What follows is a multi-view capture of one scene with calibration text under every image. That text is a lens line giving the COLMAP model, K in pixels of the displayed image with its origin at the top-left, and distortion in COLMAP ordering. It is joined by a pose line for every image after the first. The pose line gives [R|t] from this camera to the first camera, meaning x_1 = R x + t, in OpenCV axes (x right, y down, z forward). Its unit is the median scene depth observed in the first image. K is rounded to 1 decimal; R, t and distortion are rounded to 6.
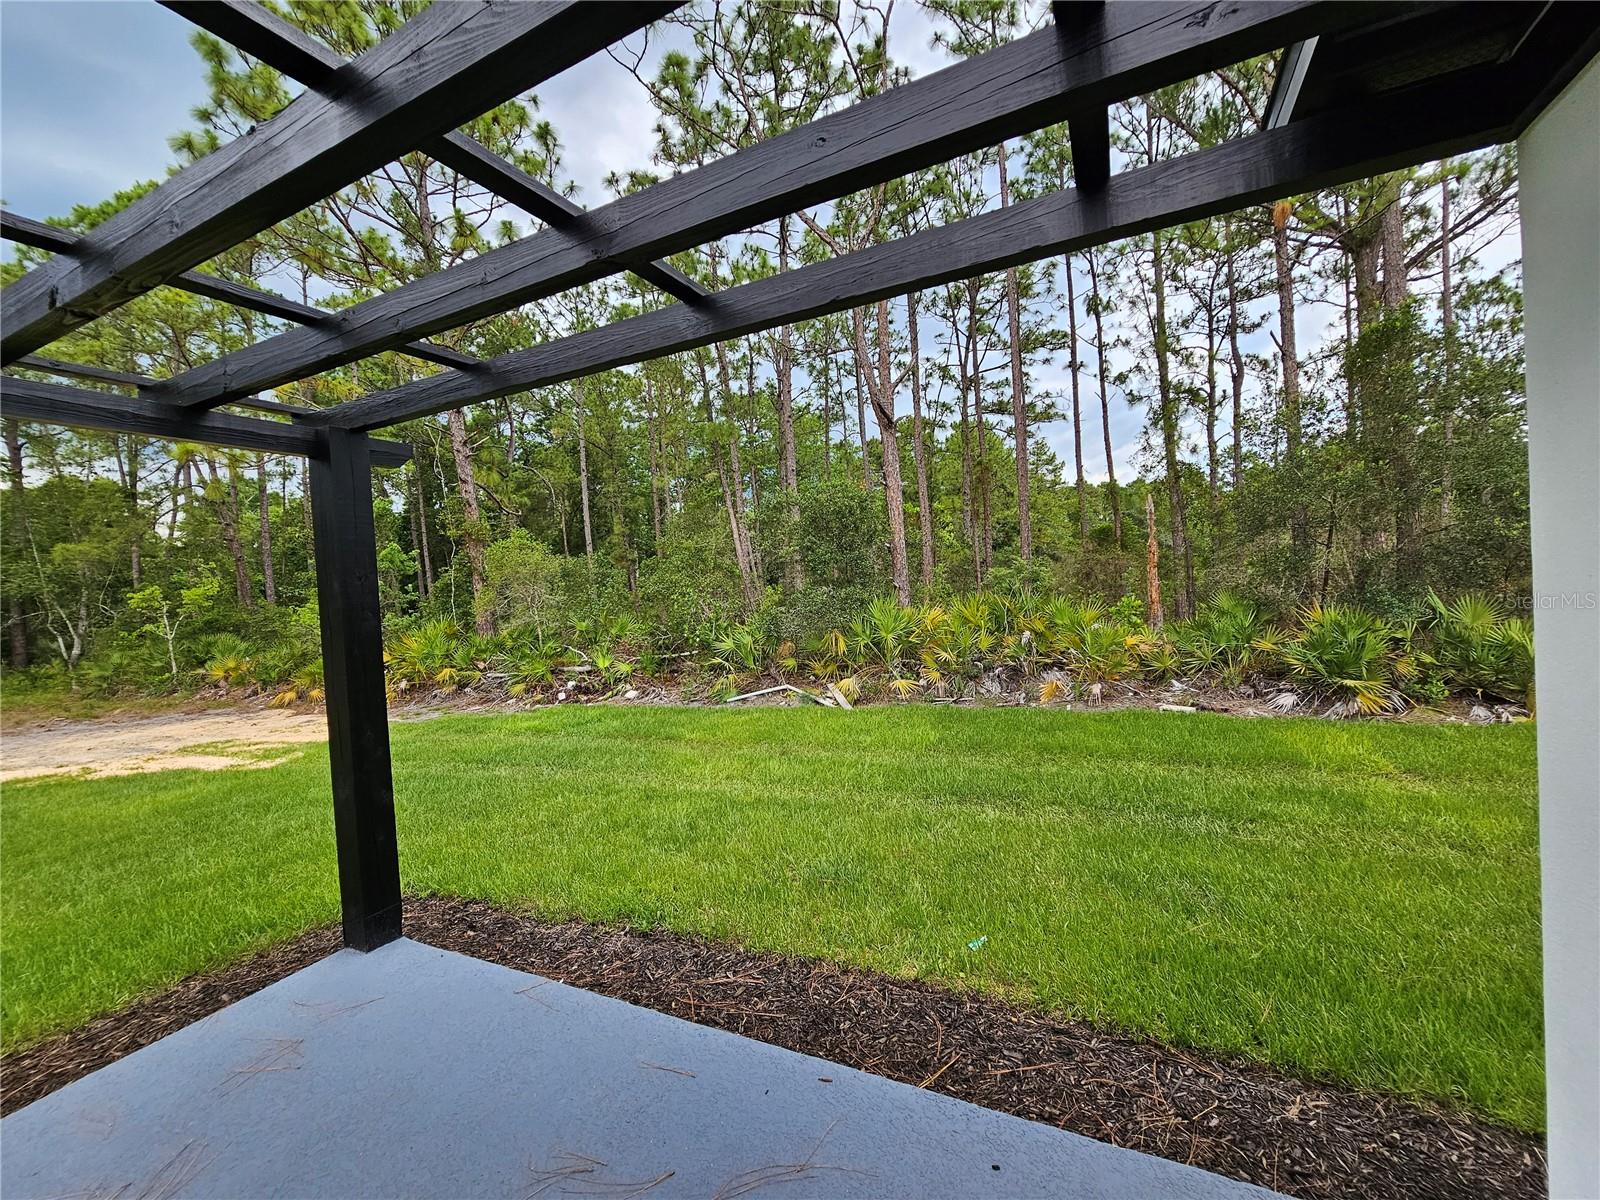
lens RADIAL K [[653.6, 0, 798.5], [0, 653.6, 610.8], [0, 0, 1]] dist [-0.003345, 0.000088]
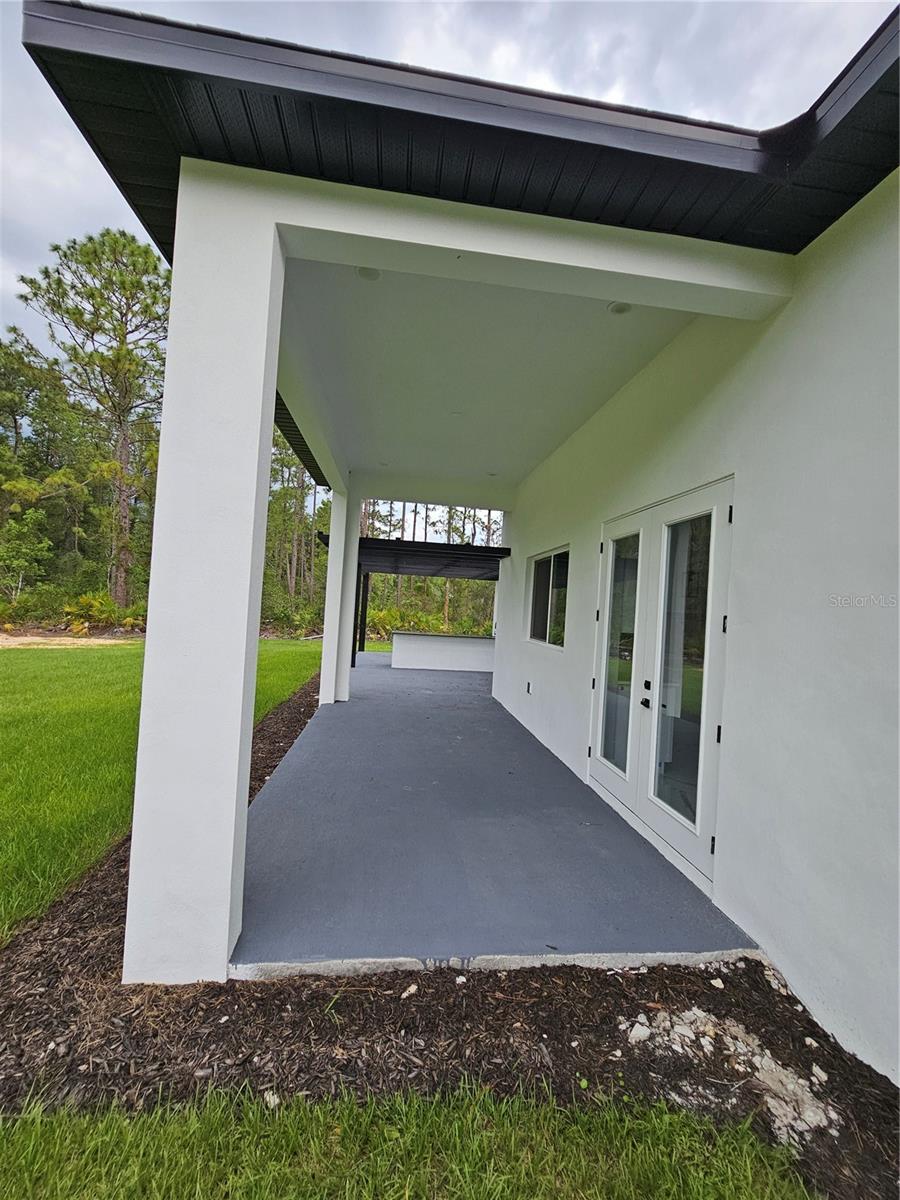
lens RADIAL K [[490.2, 0, 453.1], [0, 490.2, 601.6], [0, 0, 1]] dist [-0.003345, 0.000088]
pose [[0.831011, 0.114793, 0.544283, -0.715859], [-0.090903, 0.993346, -0.070713, 0.078348], [-0.548778, 0.009287, 0.835916, -0.977121]]
